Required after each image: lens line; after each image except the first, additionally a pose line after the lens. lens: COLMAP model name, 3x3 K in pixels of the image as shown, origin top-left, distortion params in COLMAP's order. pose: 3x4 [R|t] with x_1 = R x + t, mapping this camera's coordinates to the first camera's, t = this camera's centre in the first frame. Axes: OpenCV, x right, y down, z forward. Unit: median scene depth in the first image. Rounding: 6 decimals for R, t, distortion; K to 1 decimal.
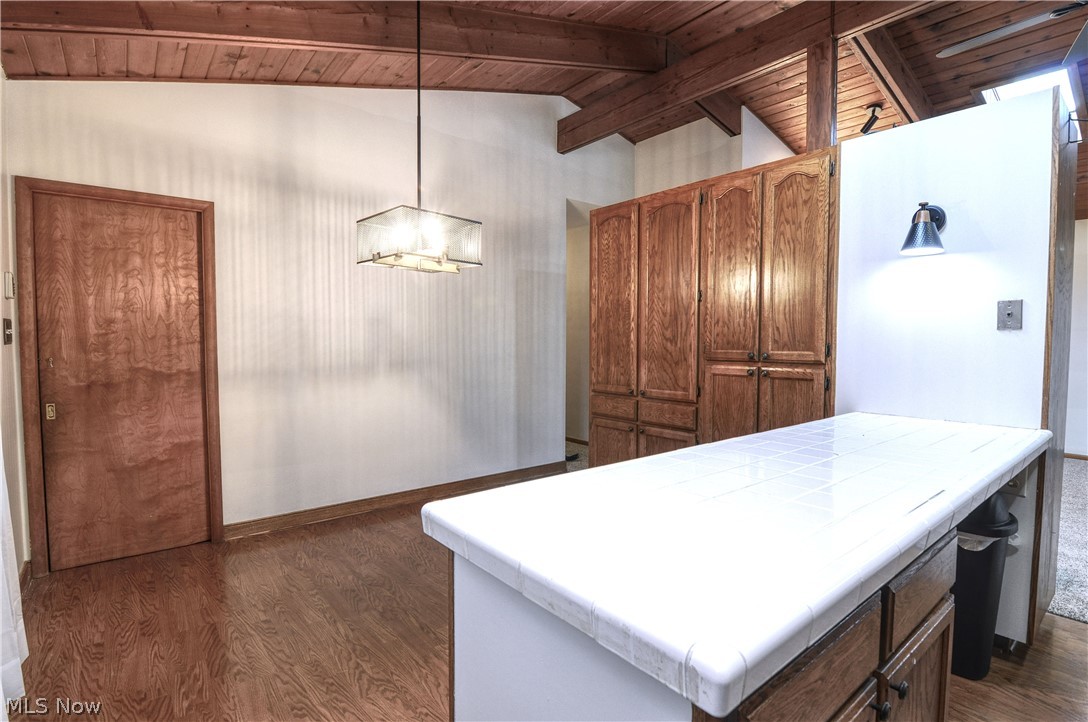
lens RADIAL K [[523.1, 0, 544.8], [0, 523.1, 364.4], [0, 0, 1]] dist [-0.007484, -0.007940]
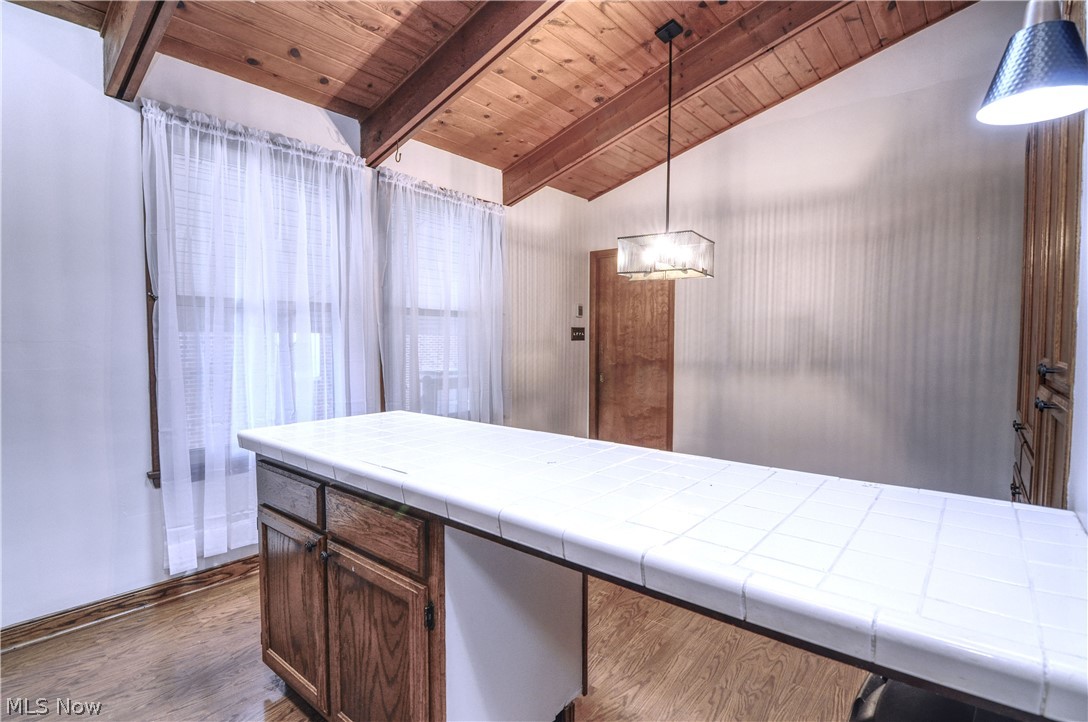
lens RADIAL K [[523.1, 0, 544.8], [0, 523.1, 364.4], [0, 0, 1]] dist [-0.007484, -0.007940]
pose [[0.182797, 0.046822, -0.982035, 0.671172], [-0.048427, 0.998082, 0.038573, -0.013821], [0.981957, 0.040506, 0.184714, 0.377610]]
